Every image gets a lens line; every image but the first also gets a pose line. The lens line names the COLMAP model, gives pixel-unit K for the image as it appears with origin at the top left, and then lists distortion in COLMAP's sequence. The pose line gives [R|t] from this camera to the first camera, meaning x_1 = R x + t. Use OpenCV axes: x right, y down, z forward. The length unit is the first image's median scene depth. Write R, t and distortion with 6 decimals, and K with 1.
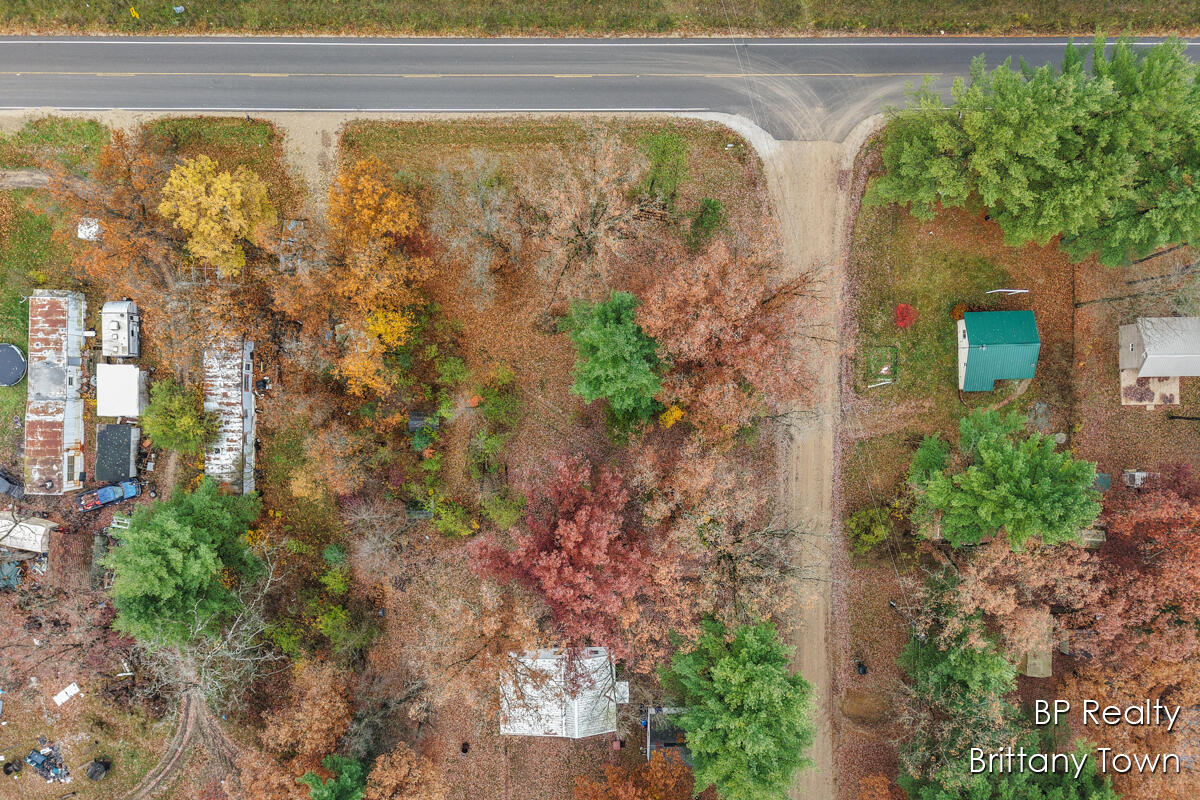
lens RADIAL K [[813.0, 0, 600.0], [0, 813.0, 400.0], [0, 0, 1]] dist [-0.000969, 0.000587]
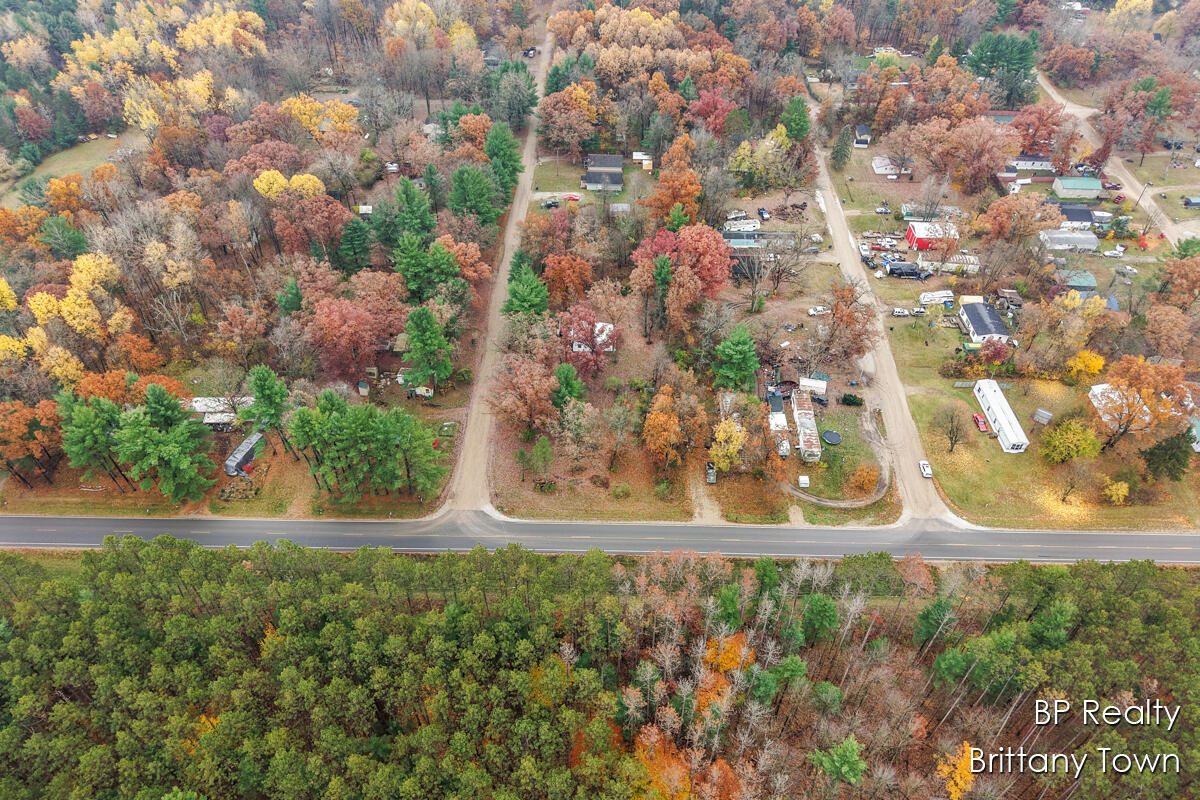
lens RADIAL K [[813.0, 0, 600.0], [0, 813.0, 400.0], [0, 0, 1]] dist [-0.000969, 0.000587]
pose [[-0.999491, -0.030351, -0.009827, -0.051319], [0.014288, -0.701291, 0.712732, -1.602251], [-0.028523, 0.712229, 0.701367, -0.659907]]
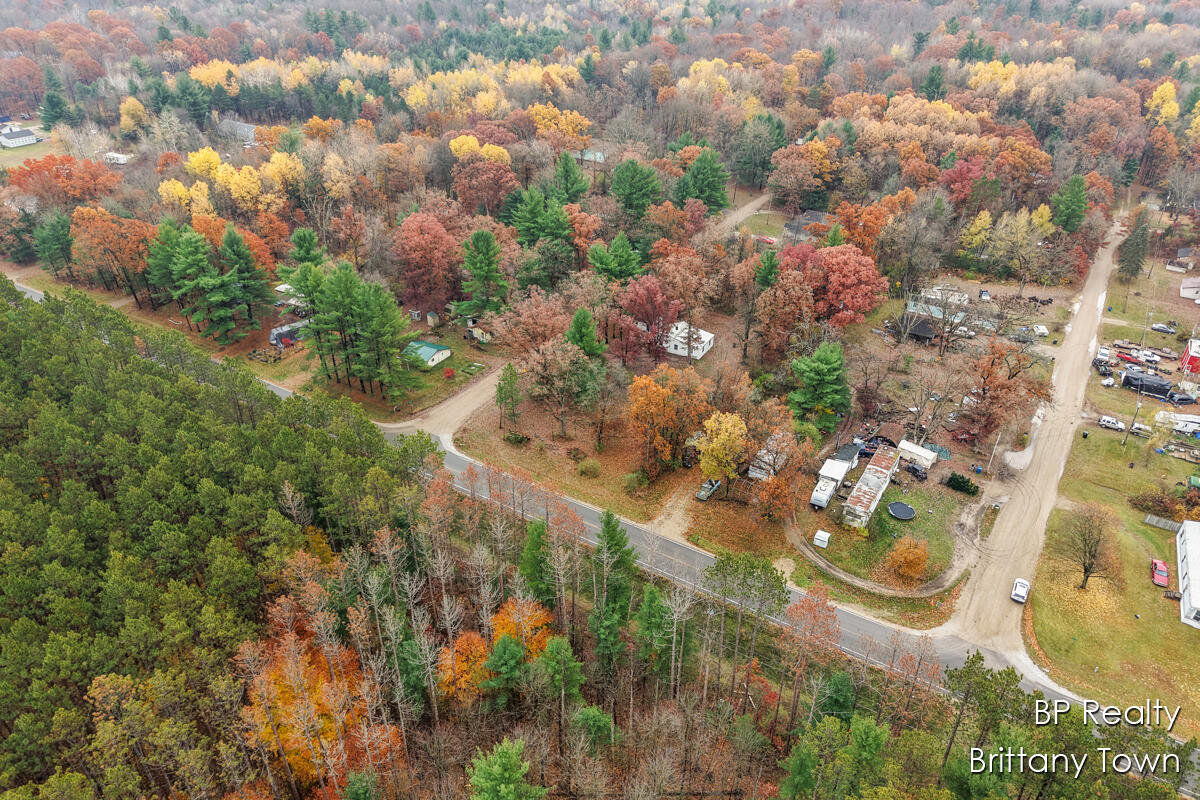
lens RADIAL K [[813.0, 0, 600.0], [0, 813.0, 400.0], [0, 0, 1]] dist [-0.000969, 0.000587]
pose [[-0.853298, -0.290440, 0.433045, -0.850628], [0.521187, -0.450031, 0.725146, -1.416814], [-0.015728, 0.844462, 0.535384, -0.039837]]
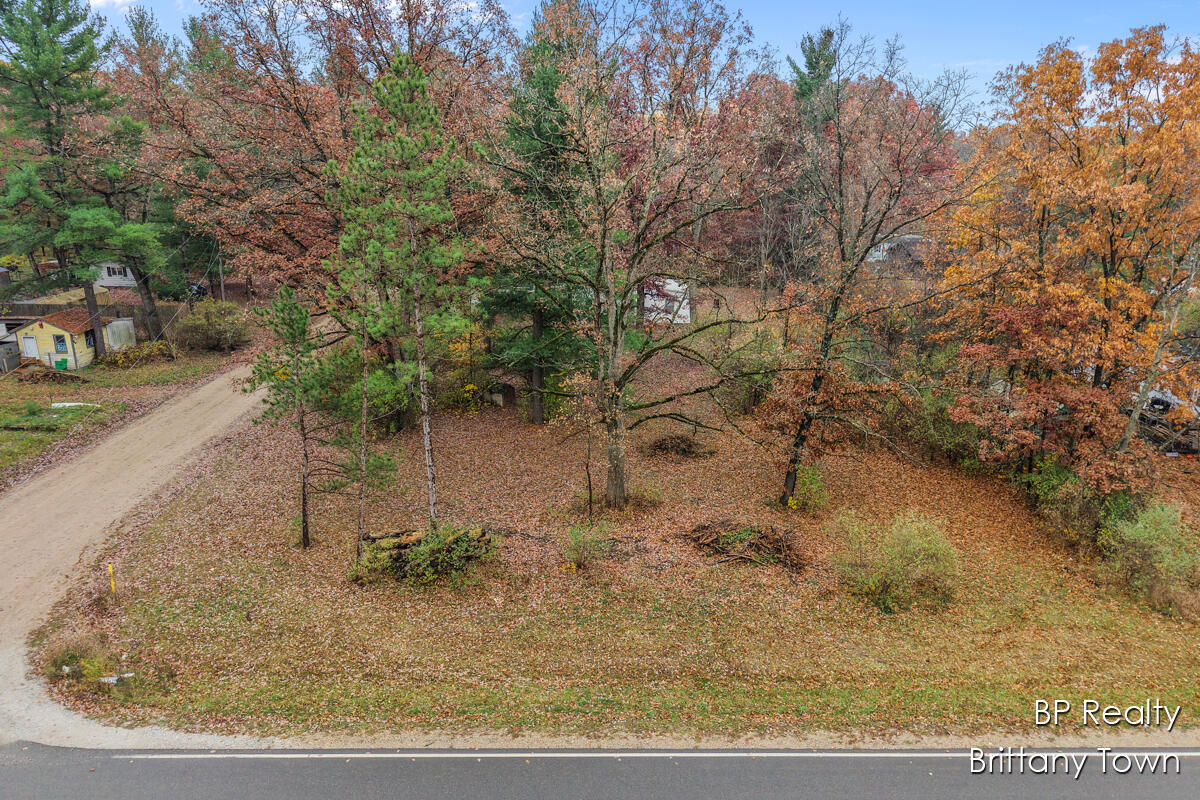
lens RADIAL K [[813.0, 0, 600.0], [0, 813.0, 400.0], [0, 0, 1]] dist [-0.000969, 0.000587]
pose [[-0.999556, -0.019352, -0.022641, -0.000594], [-0.015662, -0.305072, 0.952200, -0.558780], [-0.025334, 0.952132, 0.304634, 0.828609]]
